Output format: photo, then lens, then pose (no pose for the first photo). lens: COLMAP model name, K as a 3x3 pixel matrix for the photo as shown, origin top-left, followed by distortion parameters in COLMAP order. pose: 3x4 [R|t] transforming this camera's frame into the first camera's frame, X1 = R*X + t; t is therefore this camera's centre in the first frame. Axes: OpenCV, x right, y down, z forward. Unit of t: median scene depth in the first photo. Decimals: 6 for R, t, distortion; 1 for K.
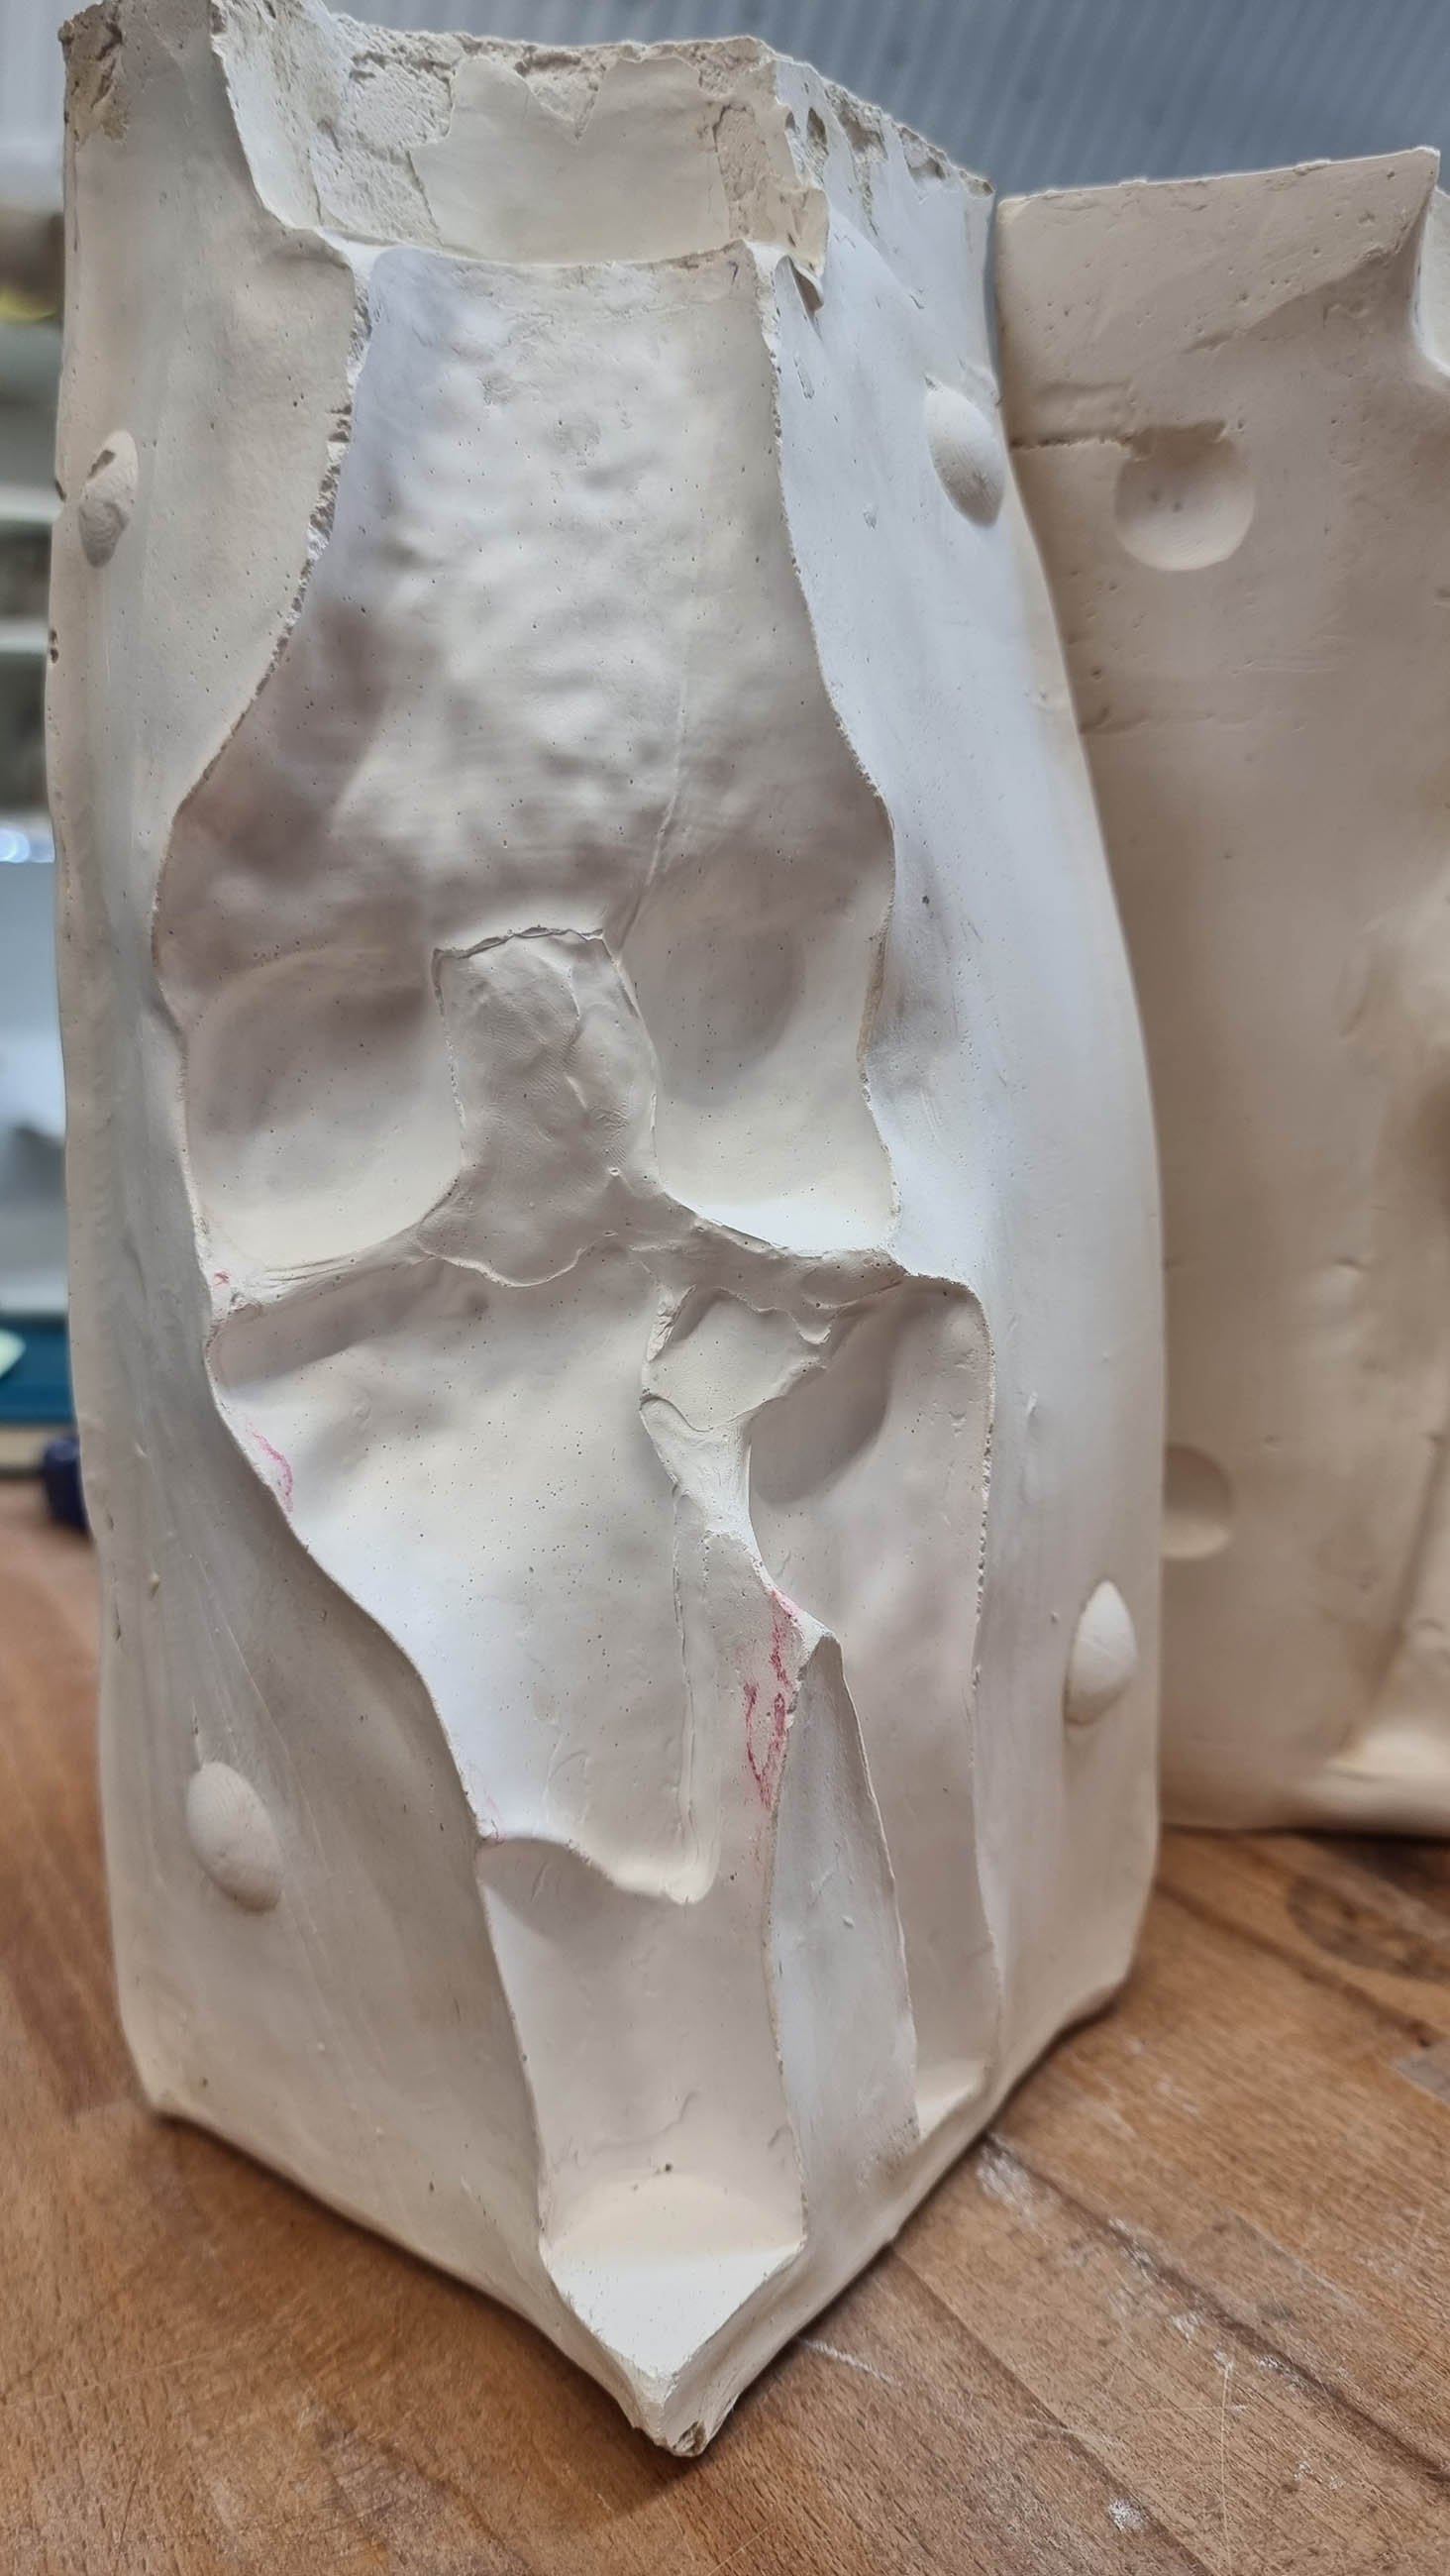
lens RADIAL K [[1870.1, 0, 725.0], [0, 1870.1, 1288.0], [0, 0, 1]] dist [0.051609, -0.110975]
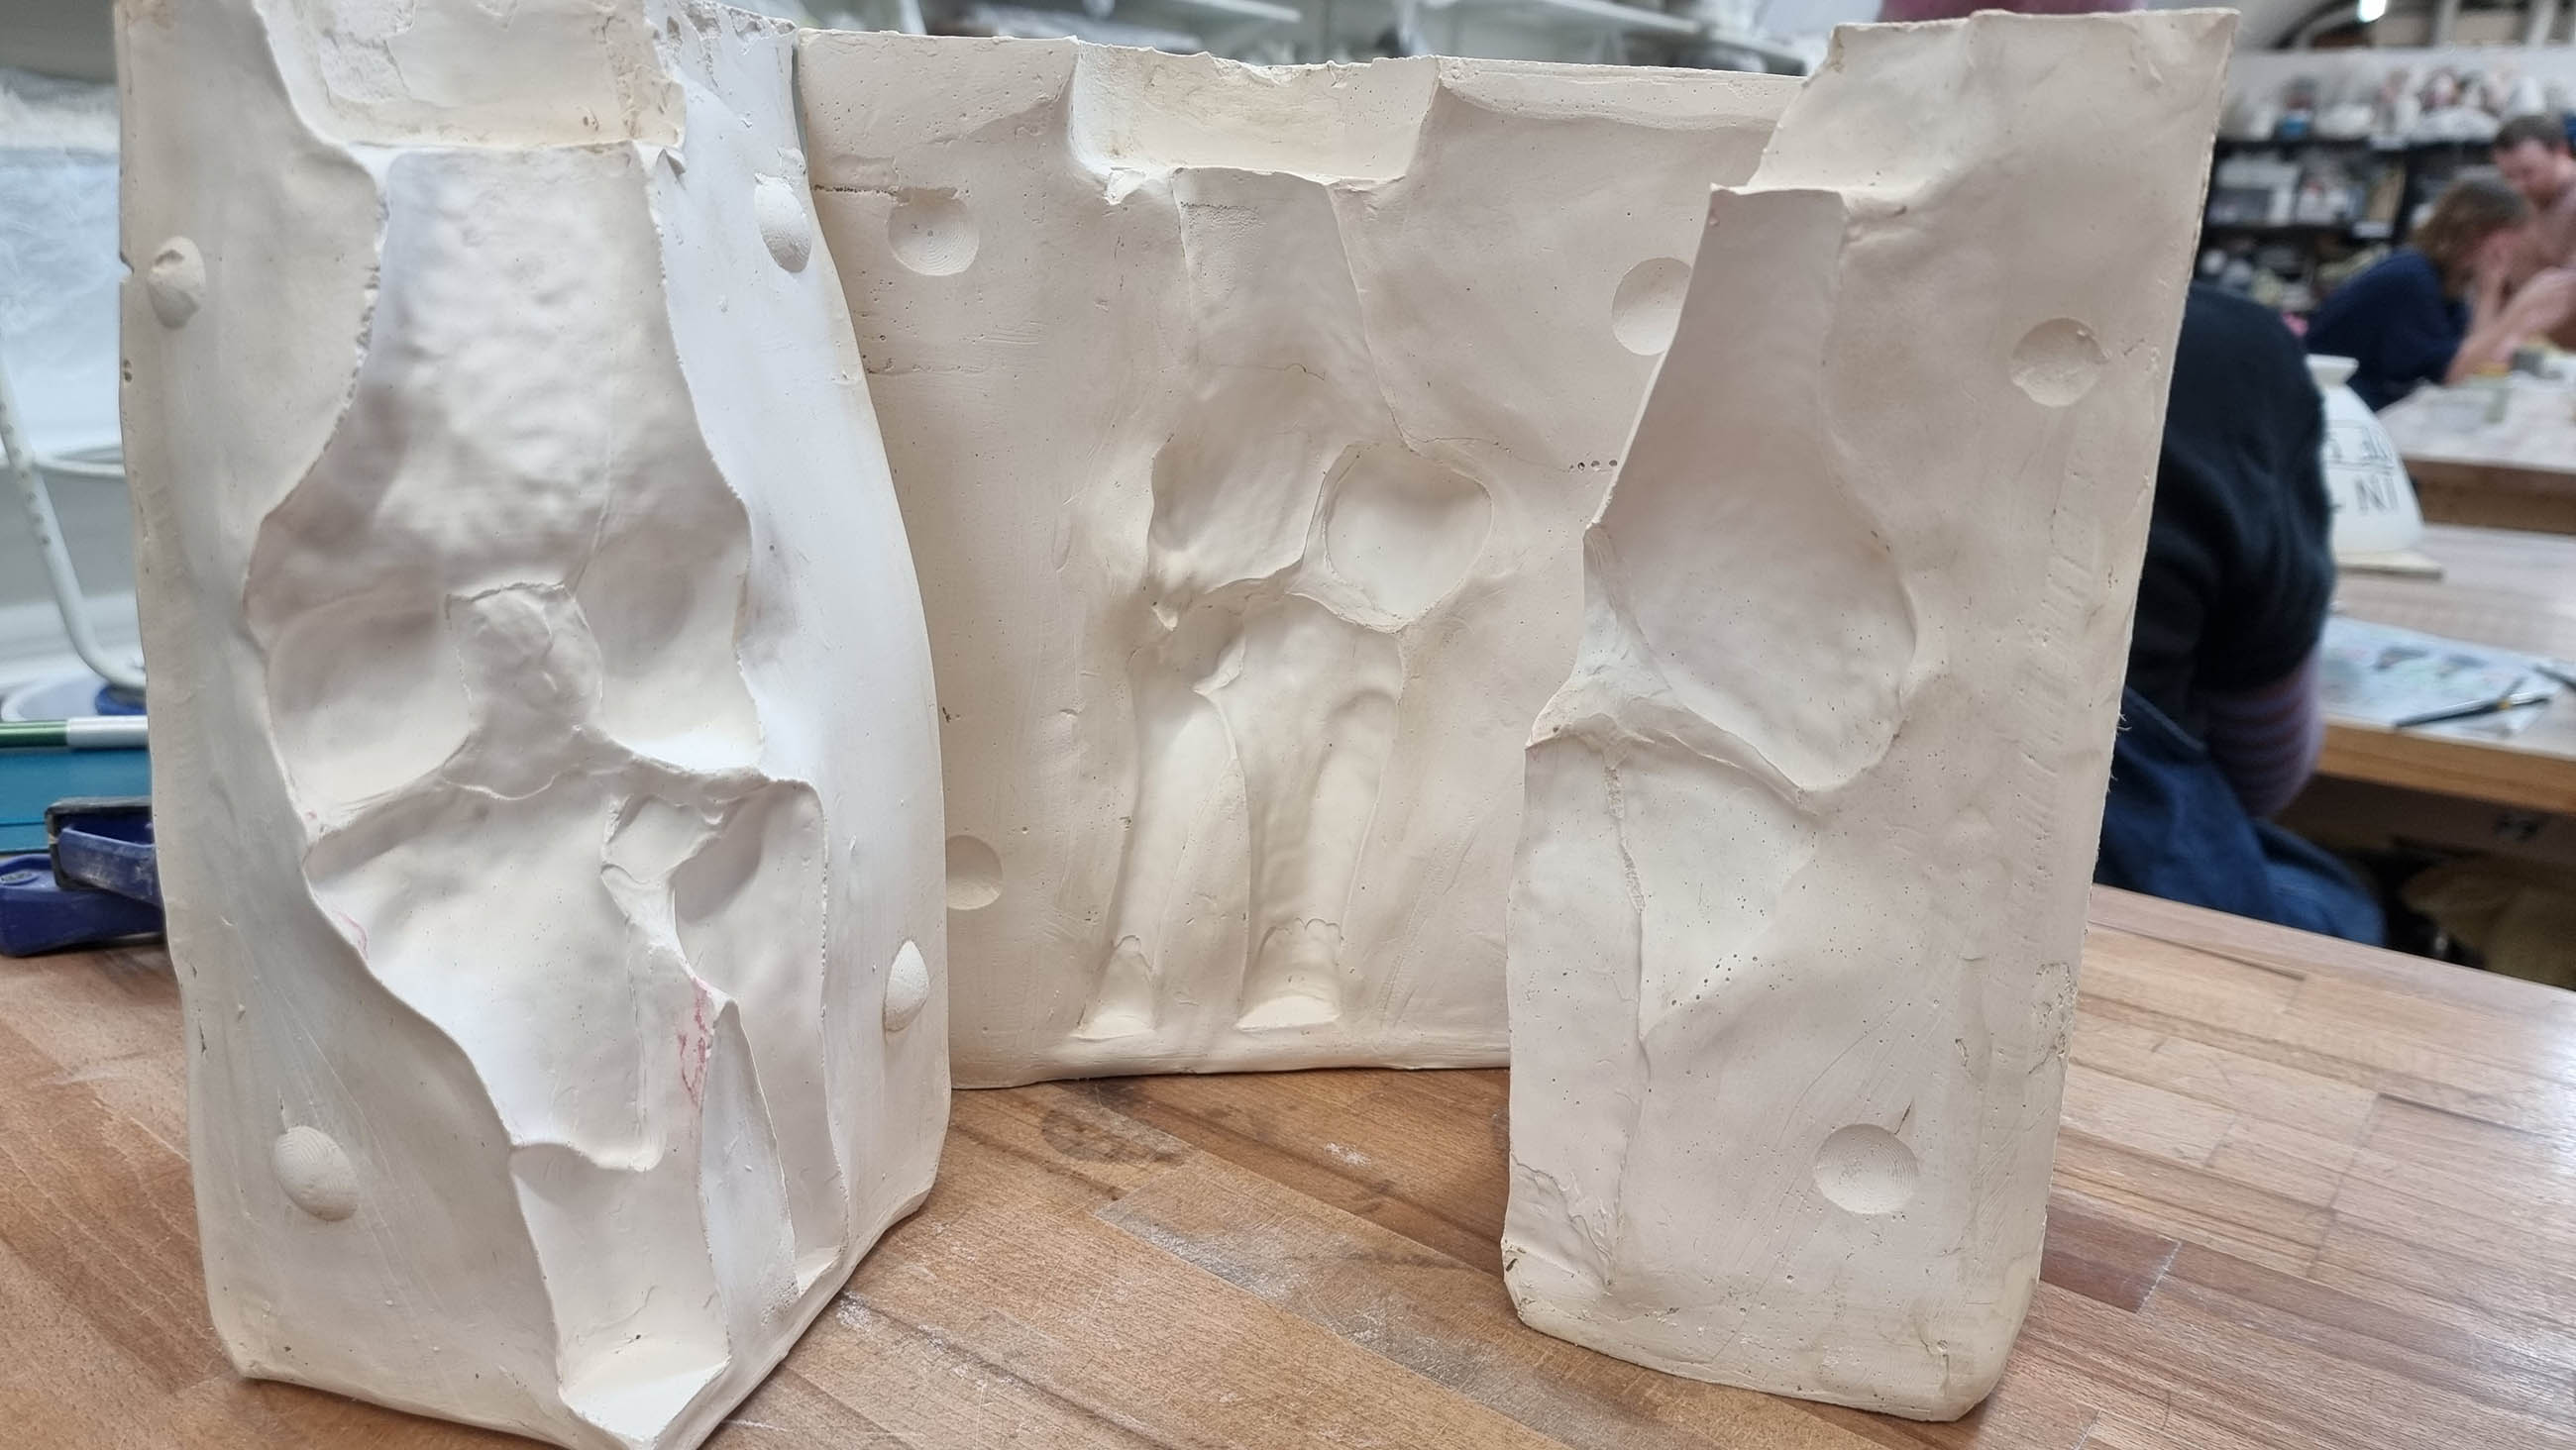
lens RADIAL K [[1903.0, 0, 1291.5], [0, 1903.0, 675.3], [0, 0, 1]] dist [0.053900, -0.058860]
pose [[0.934723, -0.047389, 0.352204, -0.061245], [0.028509, 0.997874, 0.058604, -0.181427], [-0.354233, -0.044738, 0.934087, -0.726461]]
